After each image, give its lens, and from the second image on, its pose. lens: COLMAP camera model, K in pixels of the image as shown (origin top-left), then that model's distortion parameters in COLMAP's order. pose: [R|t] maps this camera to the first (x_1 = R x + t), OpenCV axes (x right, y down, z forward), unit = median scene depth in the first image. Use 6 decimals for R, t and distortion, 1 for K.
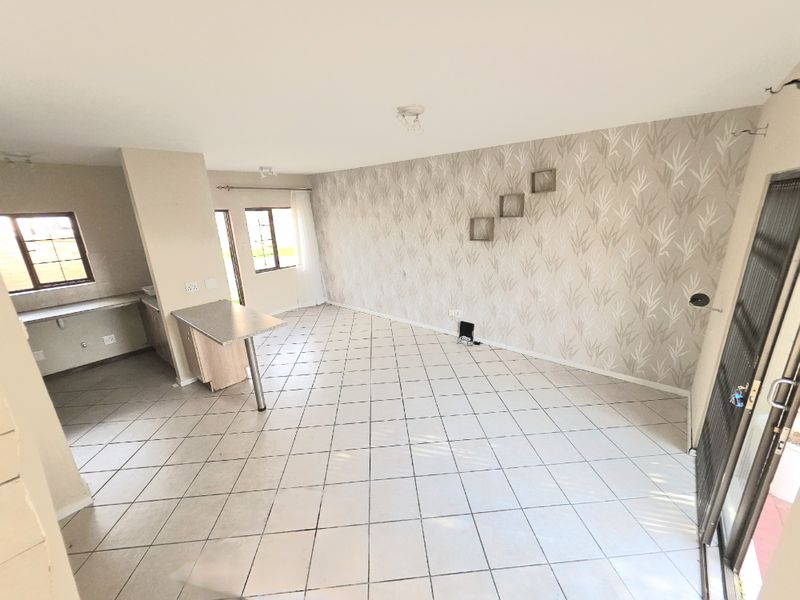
lens RADIAL K [[318.0, 0, 397.7], [0, 318.0, 300.3], [0, 0, 1]] dist [0.002314, 0.000164]
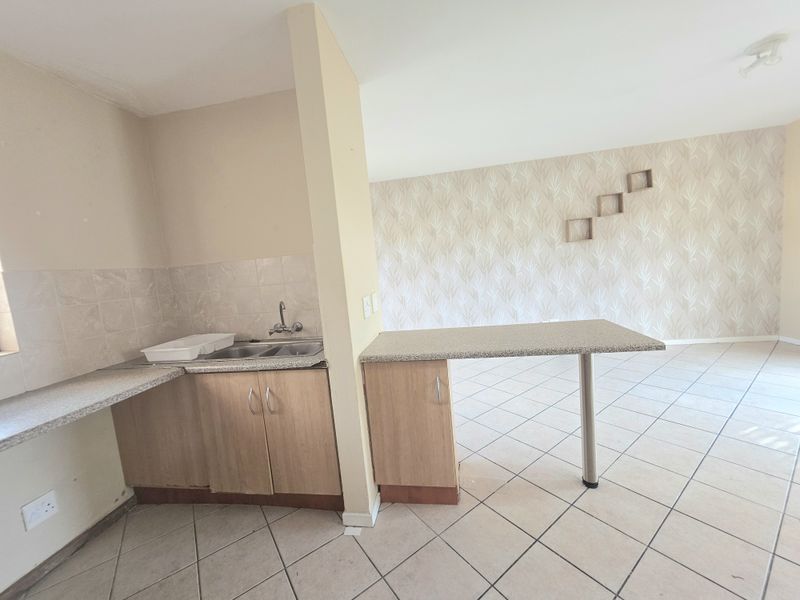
lens RADIAL K [[318.0, 0, 397.7], [0, 318.0, 300.3], [0, 0, 1]] dist [0.002314, 0.000164]
pose [[0.854347, -0.095608, 0.510833, -0.830990], [0.203313, 0.966081, -0.159219, 0.039355], [-0.478284, 0.239887, 0.844807, 0.514497]]
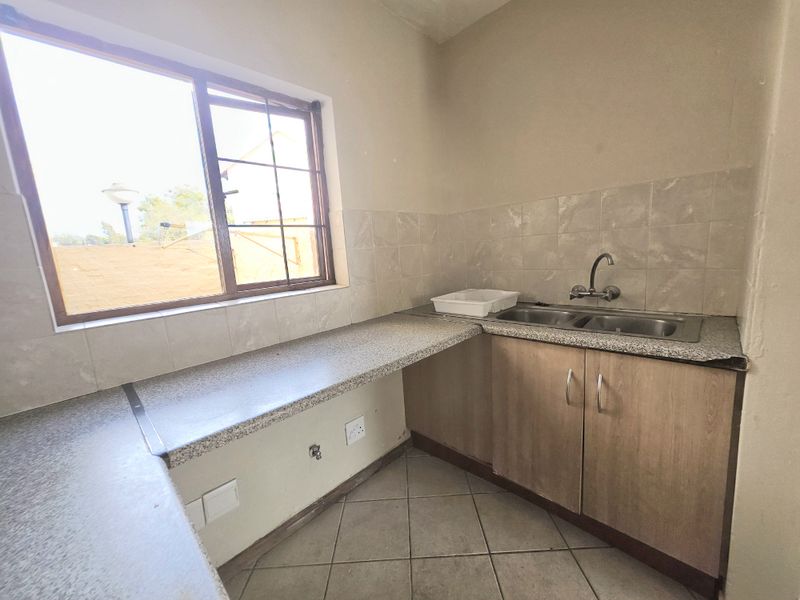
lens RADIAL K [[318.0, 0, 397.7], [0, 318.0, 300.3], [0, 0, 1]] dist [0.002314, 0.000164]
pose [[0.996756, -0.020646, -0.077784, -0.940435], [0.010775, 0.992067, -0.125248, 0.014367], [0.079752, 0.124004, 0.989072, 0.679148]]
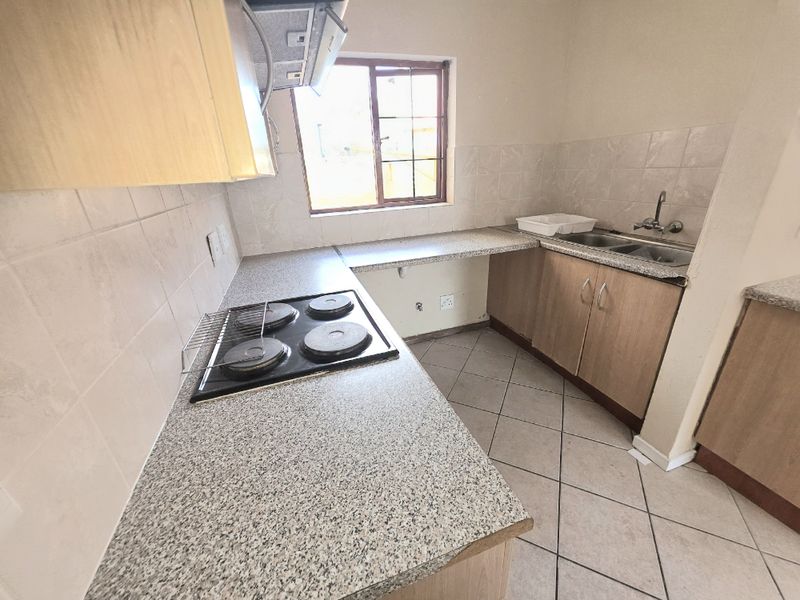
lens RADIAL K [[318.0, 0, 397.7], [0, 318.0, 300.3], [0, 0, 1]] dist [0.002314, 0.000164]
pose [[0.859021, 0.189982, -0.475384, -0.801909], [-0.126253, 0.978528, 0.162918, 0.036875], [0.496128, -0.079931, 0.864562, 0.491619]]
